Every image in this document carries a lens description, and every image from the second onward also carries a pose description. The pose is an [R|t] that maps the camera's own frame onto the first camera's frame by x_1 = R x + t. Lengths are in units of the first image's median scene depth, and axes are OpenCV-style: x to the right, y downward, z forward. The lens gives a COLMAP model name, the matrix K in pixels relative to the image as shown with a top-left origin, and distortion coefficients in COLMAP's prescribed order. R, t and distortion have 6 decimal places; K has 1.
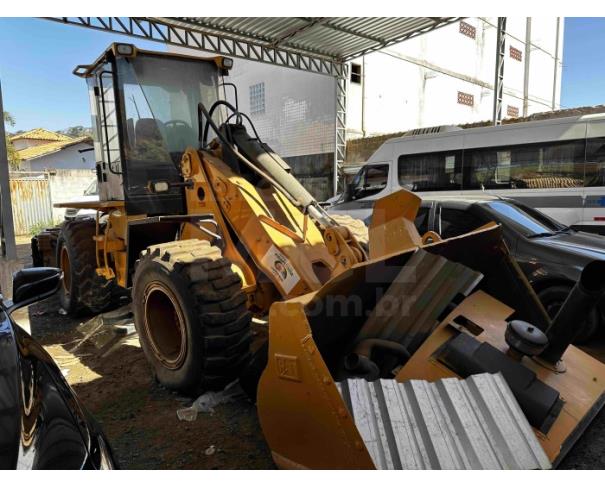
lens RADIAL K [[404.9, 0, 300.8], [0, 404.9, 245.4], [0, 0, 1]] dist [-0.019540, -0.002458]
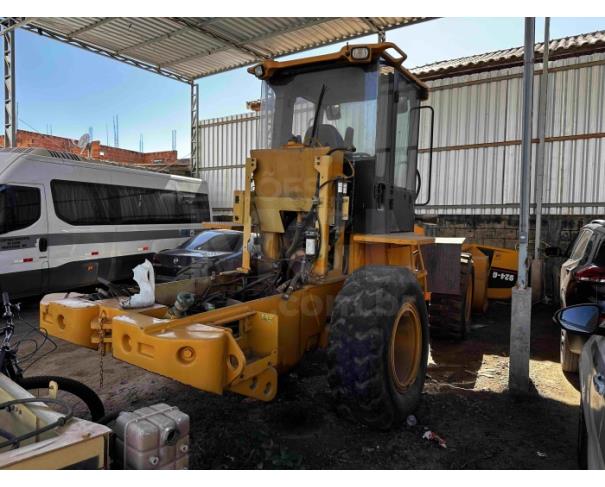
lens RADIAL K [[449.7, 0, 302.0], [0, 449.7, 243.5], [0, 0, 1]] dist [0.022159, -0.031708]
pose [[-0.304234, -0.020190, 0.952383, -0.816895], [0.122568, 0.990635, 0.060154, -0.103965], [-0.944679, 0.135032, -0.298911, 0.922026]]
